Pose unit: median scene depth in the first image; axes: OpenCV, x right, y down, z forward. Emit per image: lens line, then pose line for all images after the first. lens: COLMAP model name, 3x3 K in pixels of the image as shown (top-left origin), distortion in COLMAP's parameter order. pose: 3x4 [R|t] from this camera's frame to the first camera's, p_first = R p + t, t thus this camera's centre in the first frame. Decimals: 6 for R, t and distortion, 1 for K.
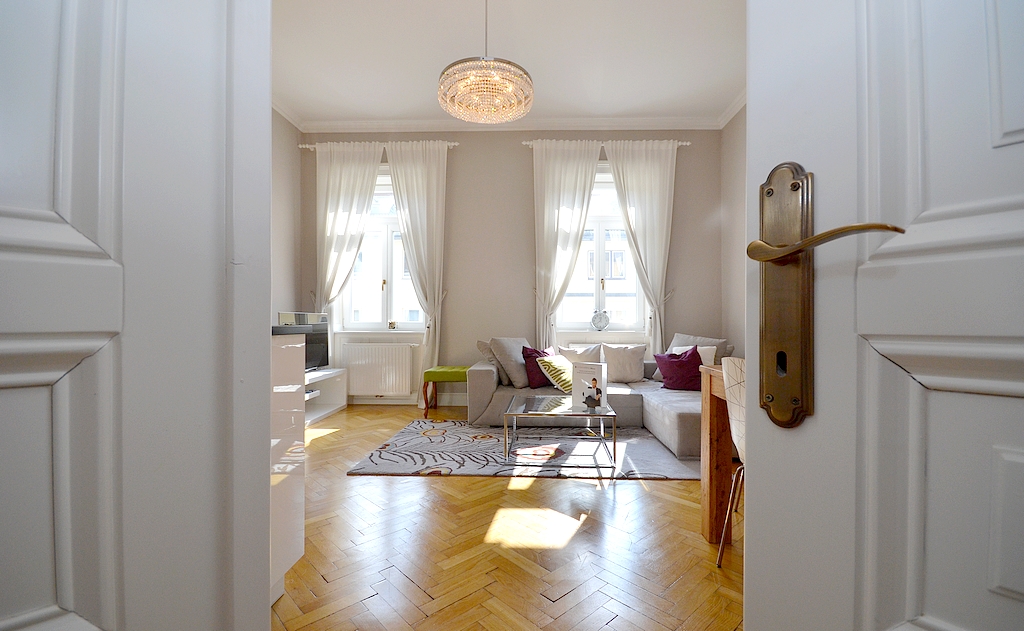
lens RADIAL K [[453.7, 0, 514.0], [0, 453.7, 327.5], [0, 0, 1]] dist [0.001119, 0.000093]
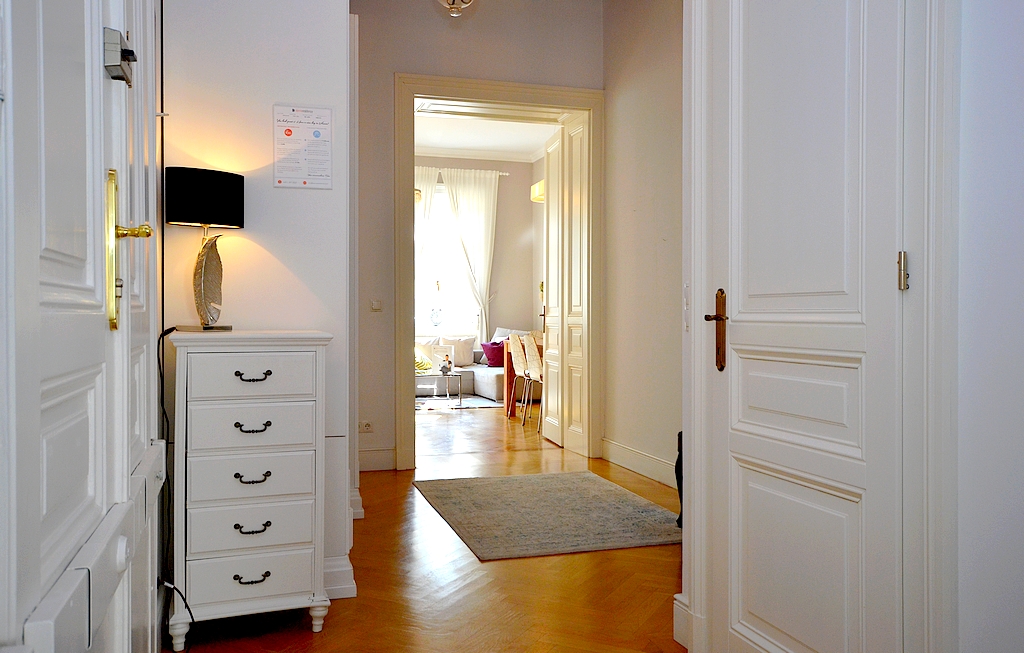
lens RADIAL K [[825.1, 0, 512.0], [0, 825.1, 326.5], [0, 0, 1]] dist [0.000042, -0.000023]
pose [[0.941393, -0.002409, 0.337304, -0.392602], [0.000764, 0.999987, 0.005010, -0.001556], [-0.337312, -0.004459, 0.941382, -1.214254]]
